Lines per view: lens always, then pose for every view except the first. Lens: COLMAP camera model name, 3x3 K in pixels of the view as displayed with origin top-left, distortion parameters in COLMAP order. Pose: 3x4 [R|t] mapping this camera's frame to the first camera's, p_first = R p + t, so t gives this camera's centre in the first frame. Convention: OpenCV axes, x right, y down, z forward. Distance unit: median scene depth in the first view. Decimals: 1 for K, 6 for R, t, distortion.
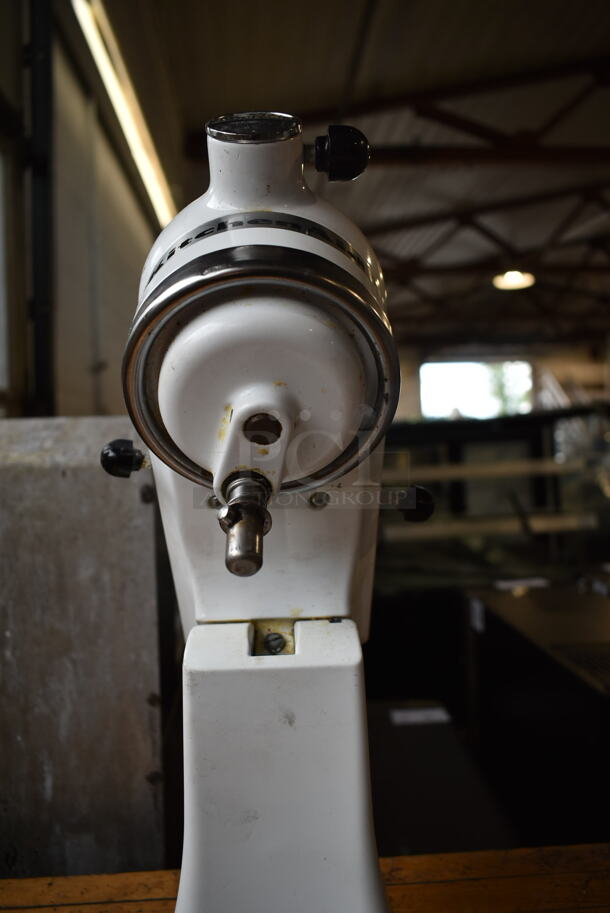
lens RADIAL K [[682.1, 0, 303.7], [0, 682.1, 452.5], [0, 0, 1]] dist [-0.029962, 0.013485]
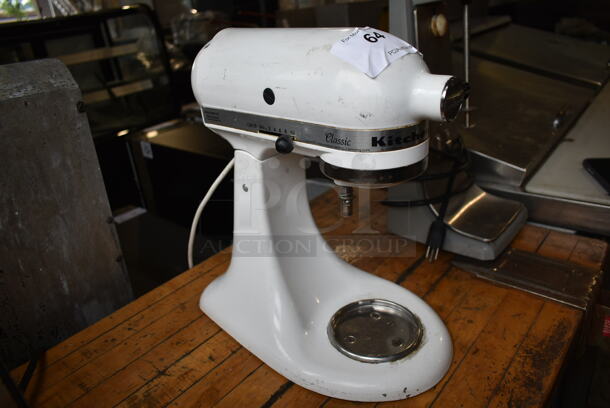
lens RADIAL K [[455.7, 0, 306.2], [0, 455.7, 205.2], [0, 0, 1]] dist [-0.029962, 0.013485]
pose [[0.678379, -0.327484, 0.657690, -0.654252], [0.074684, 0.921267, 0.381693, -0.097327], [-0.730907, -0.209814, 0.649426, -0.162339]]
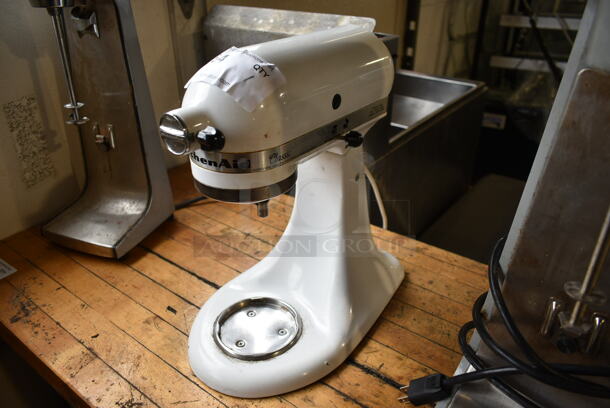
lens RADIAL K [[455.7, 0, 307.7], [0, 455.7, 203.3], [0, 0, 1]] dist [-0.029962, 0.013485]
pose [[0.771595, 0.328543, -0.544702, 0.547352], [-0.037553, 0.878330, 0.476578, -0.212836], [0.635004, -0.347271, 0.690053, -0.235617]]
